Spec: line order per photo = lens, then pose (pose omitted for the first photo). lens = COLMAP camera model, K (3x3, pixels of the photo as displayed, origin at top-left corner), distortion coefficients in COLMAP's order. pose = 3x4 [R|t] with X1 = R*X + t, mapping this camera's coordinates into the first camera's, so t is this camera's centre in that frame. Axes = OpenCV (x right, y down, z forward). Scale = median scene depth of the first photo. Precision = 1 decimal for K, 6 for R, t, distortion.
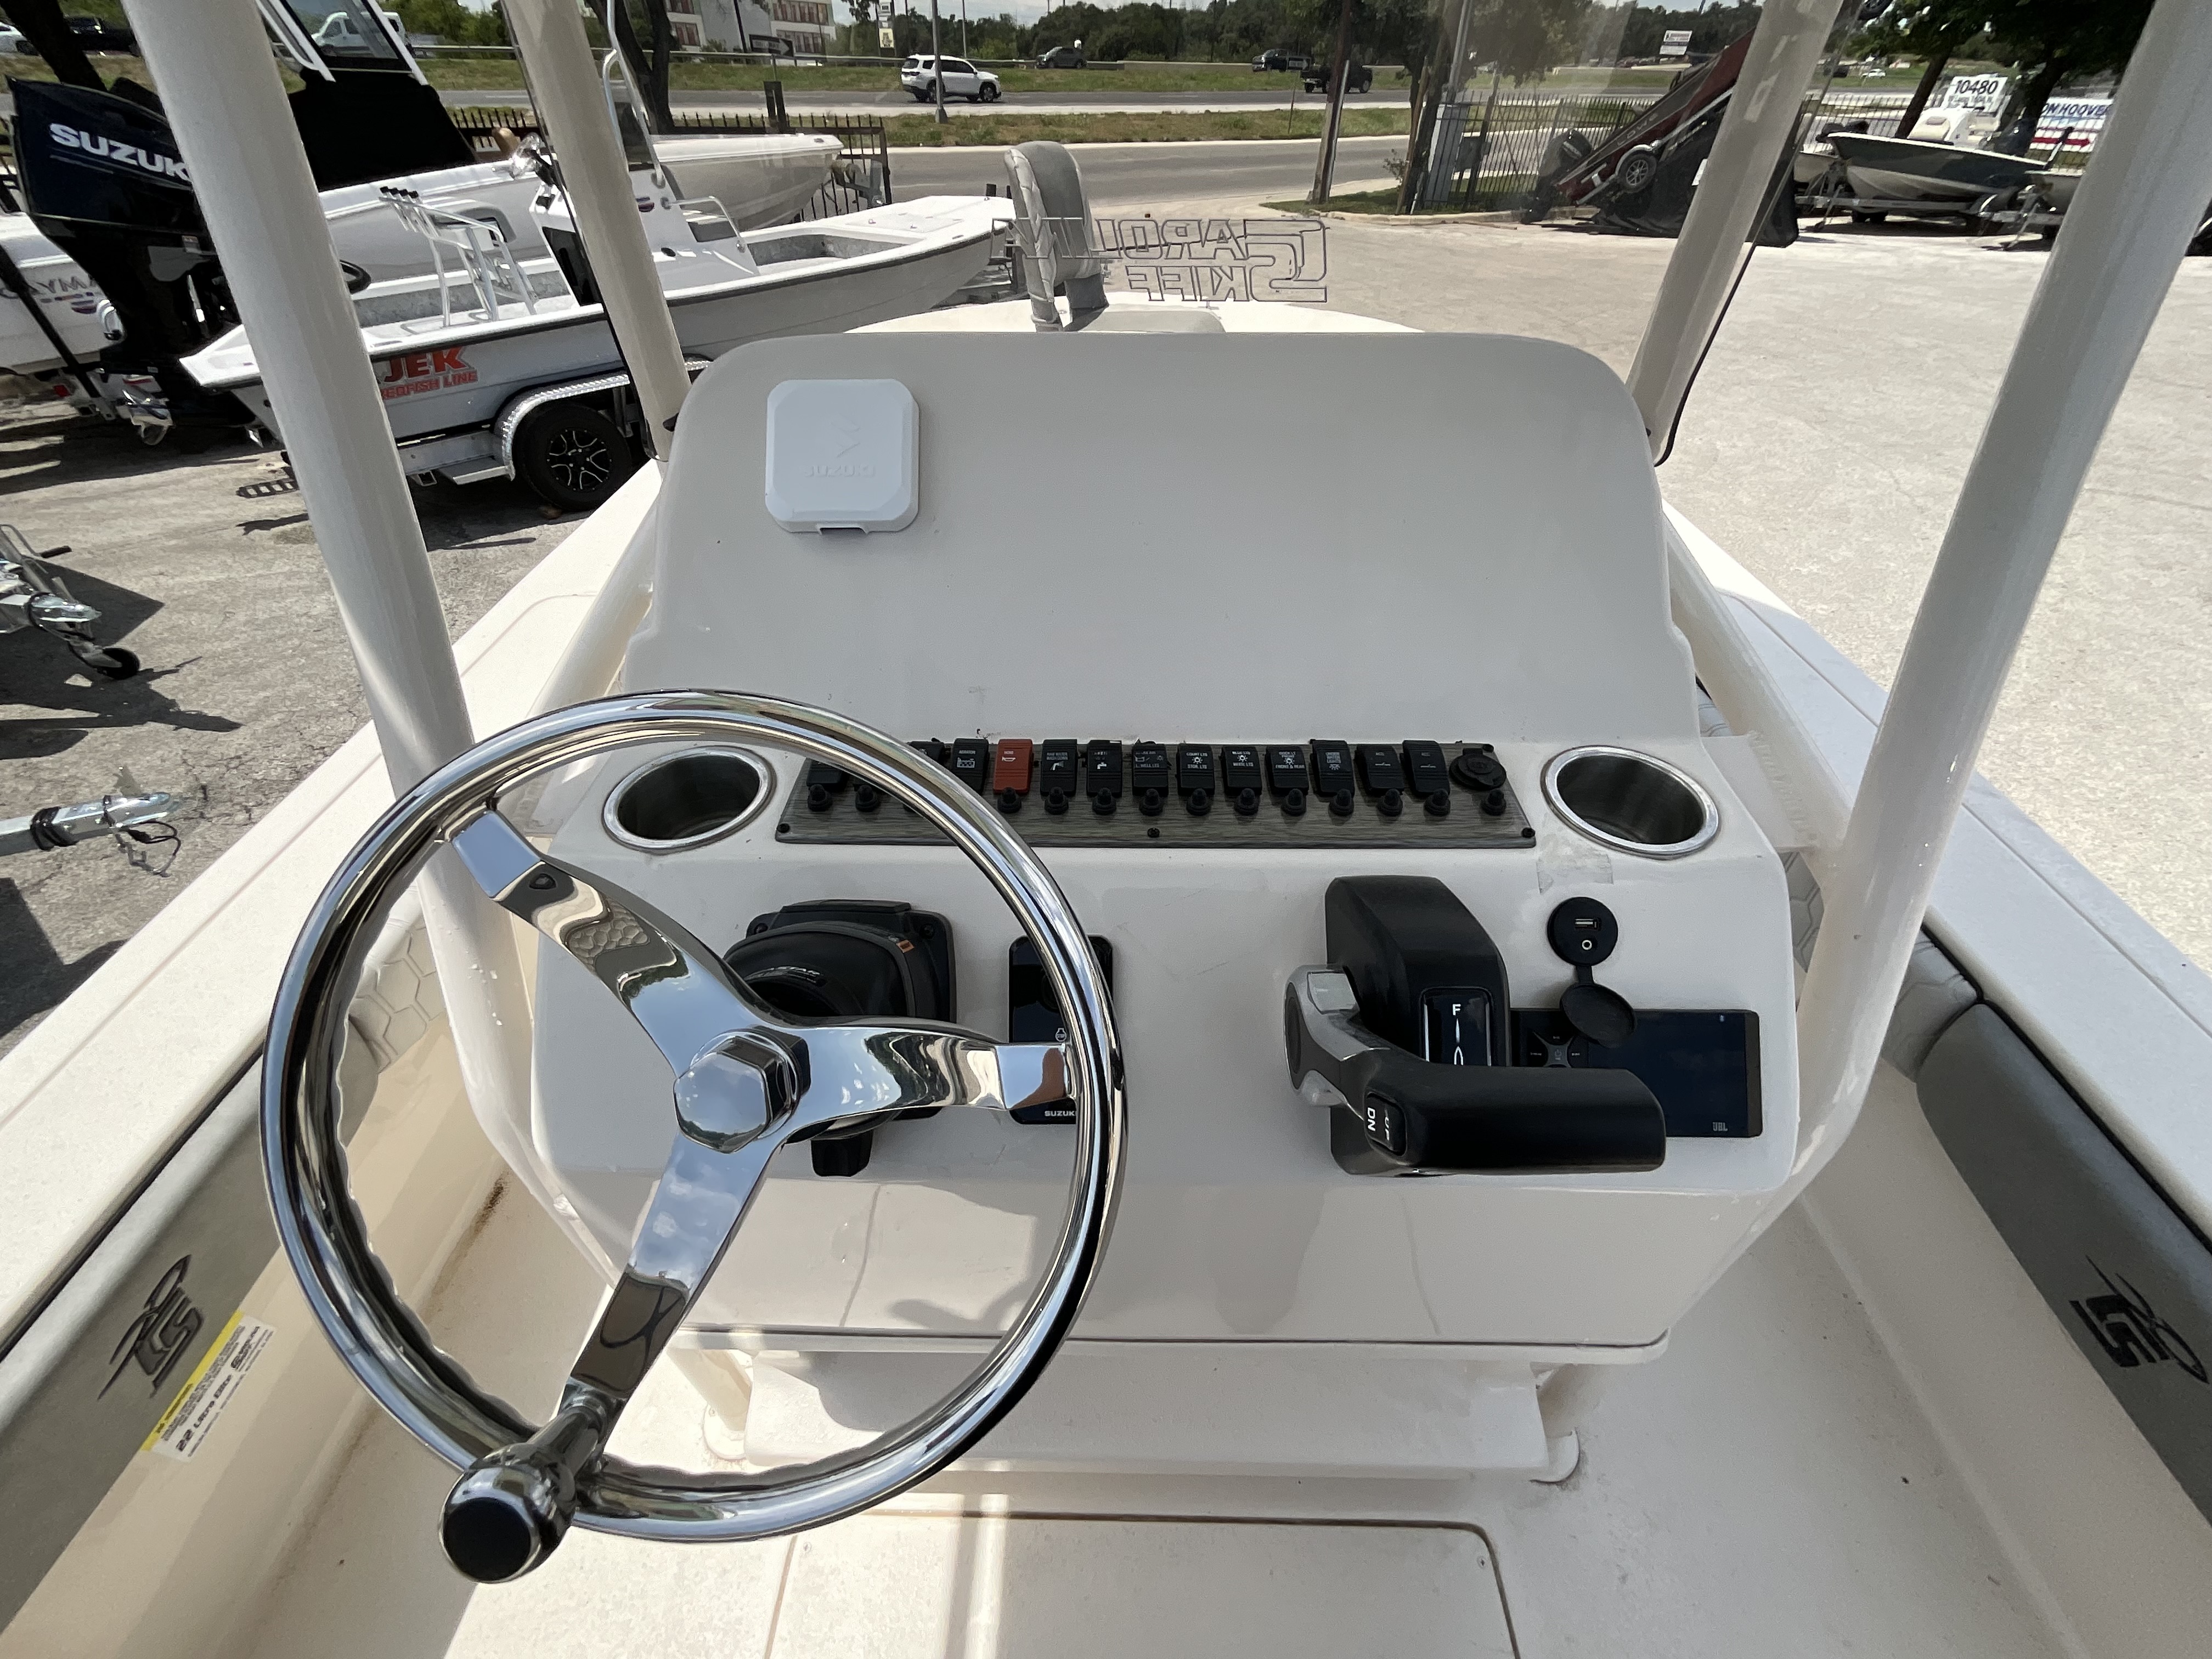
lens RADIAL K [[900.7, 0, 1104.8], [0, 900.7, 837.3], [0, 0, 1]] dist [0.012115, -0.006344]
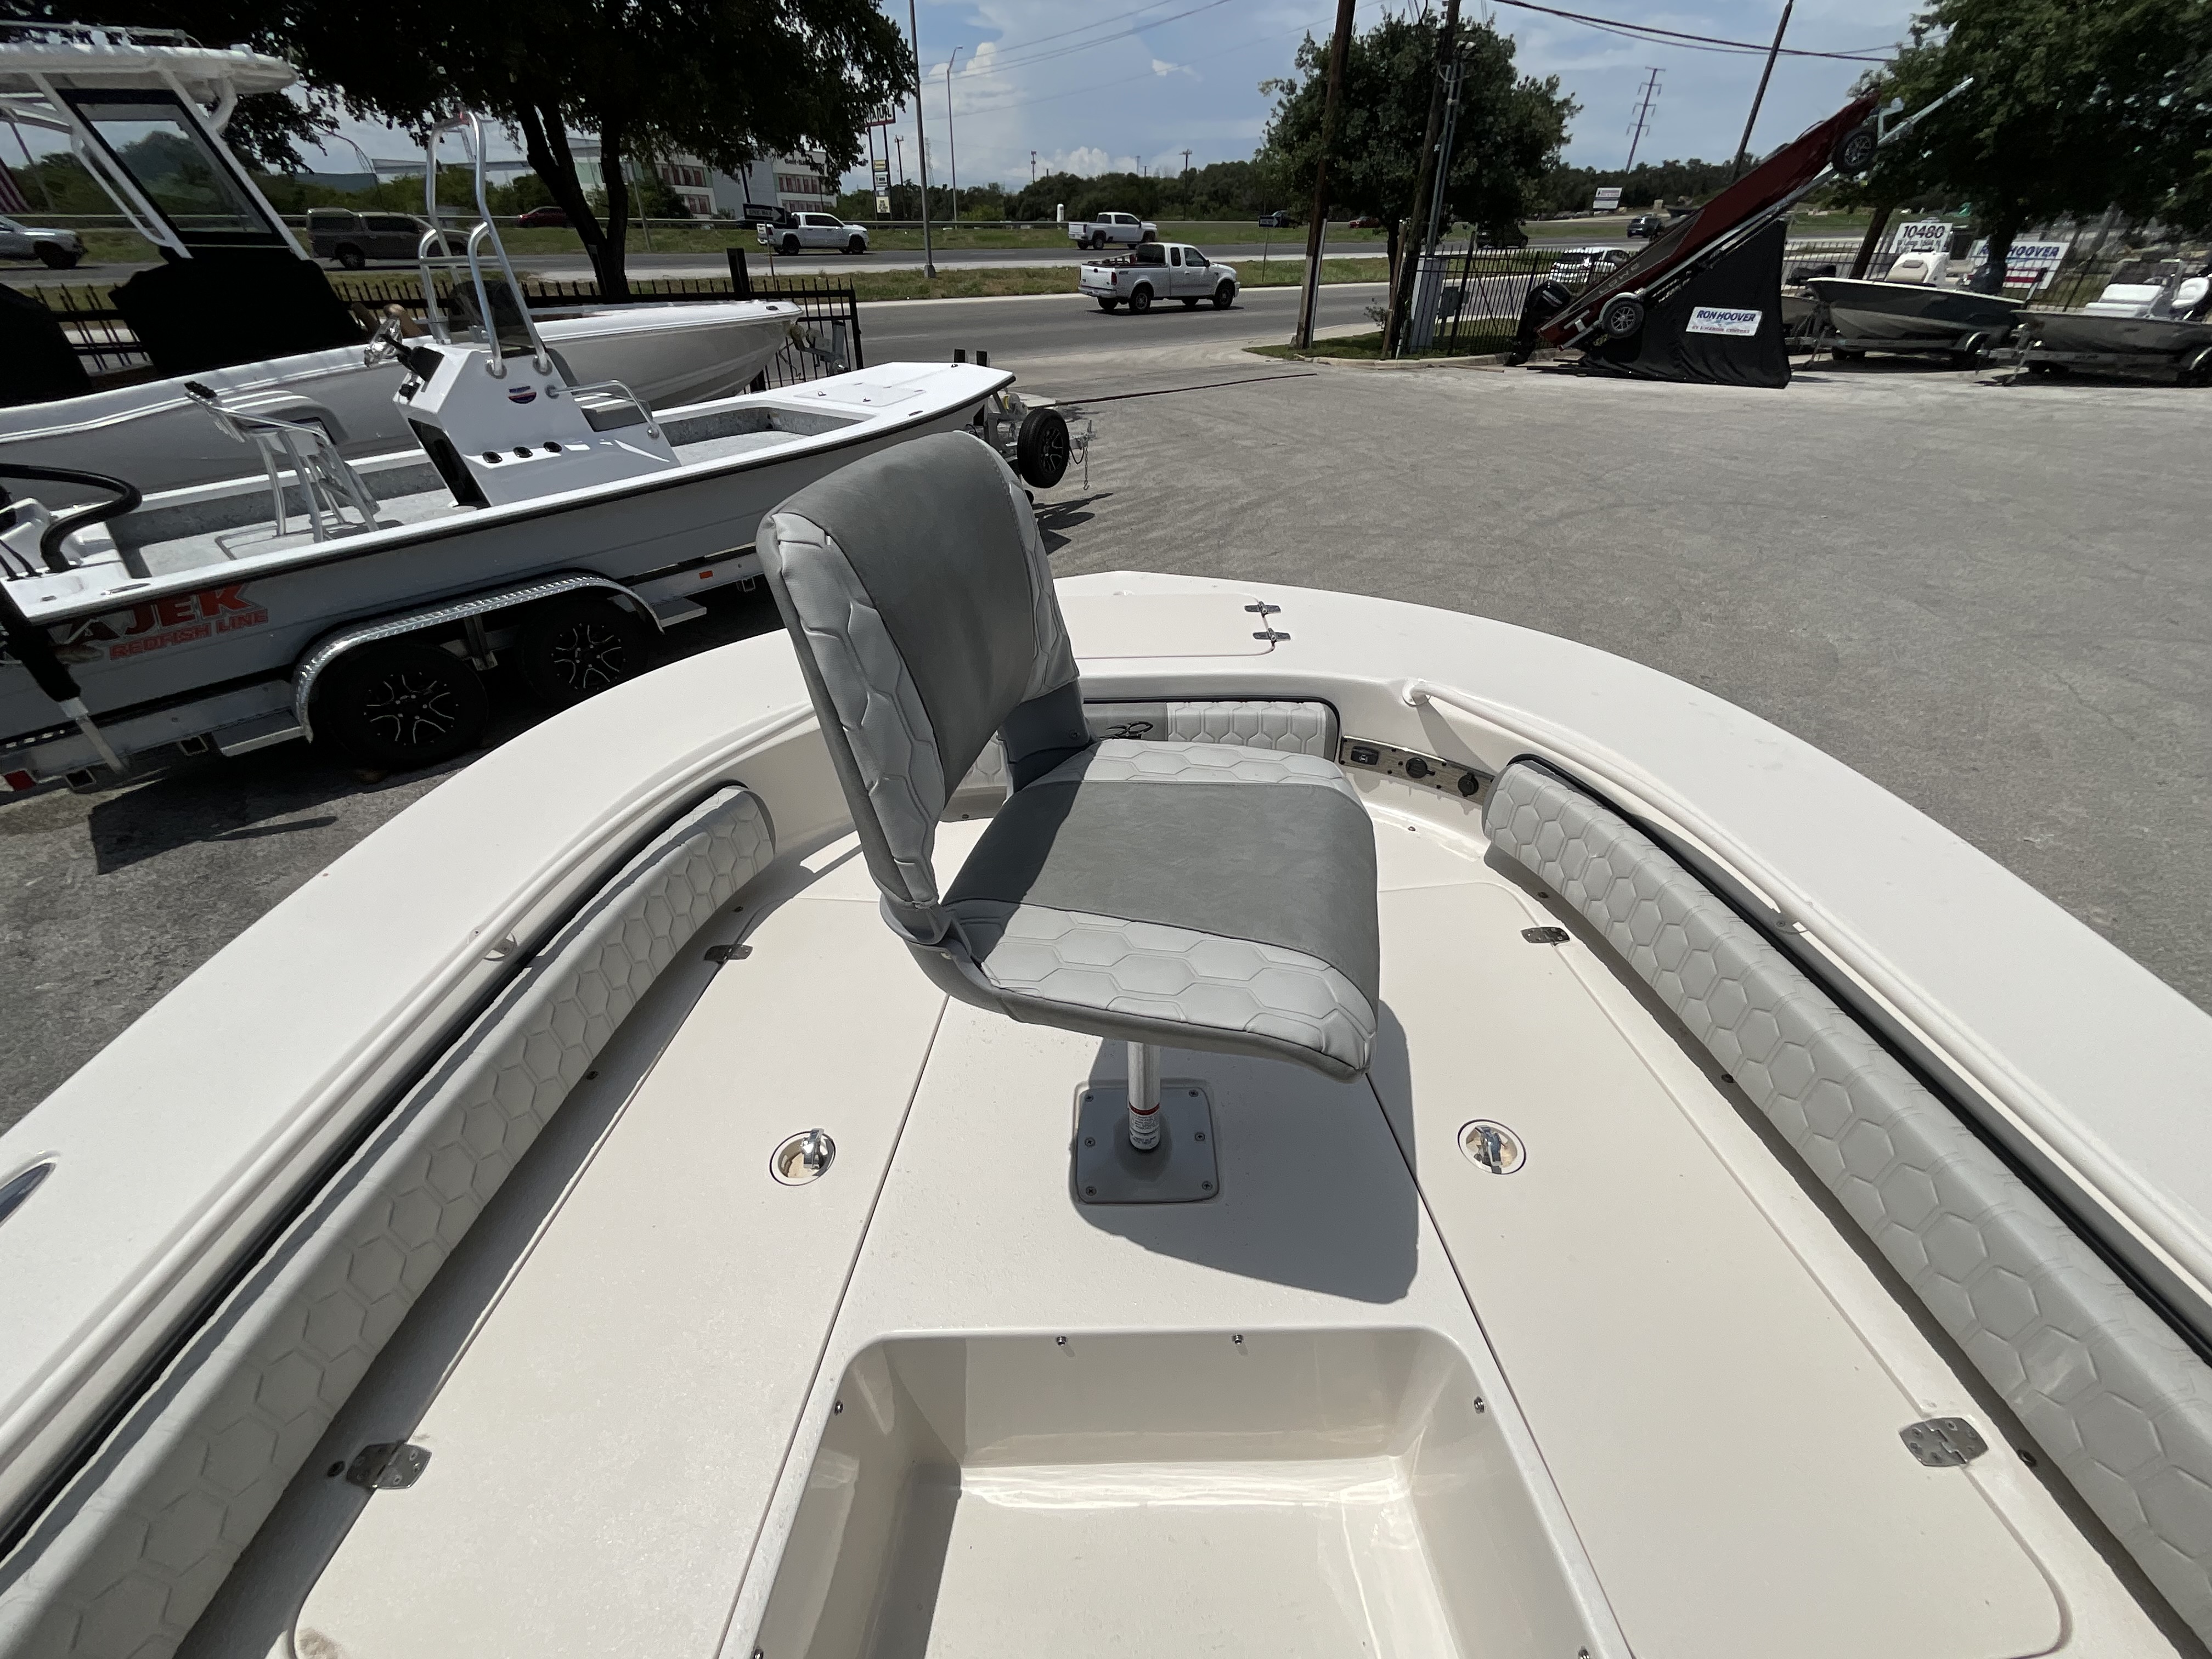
lens RADIAL K [[906.8, 0, 1106.1], [0, 906.8, 832.3], [0, 0, 1]] dist [0.000710, -0.000497]
pose [[0.999759, -0.019999, 0.009067, 0.001003], [0.020912, 0.993099, -0.115395, -0.073050], [-0.006696, 0.115557, 0.993278, 0.083304]]
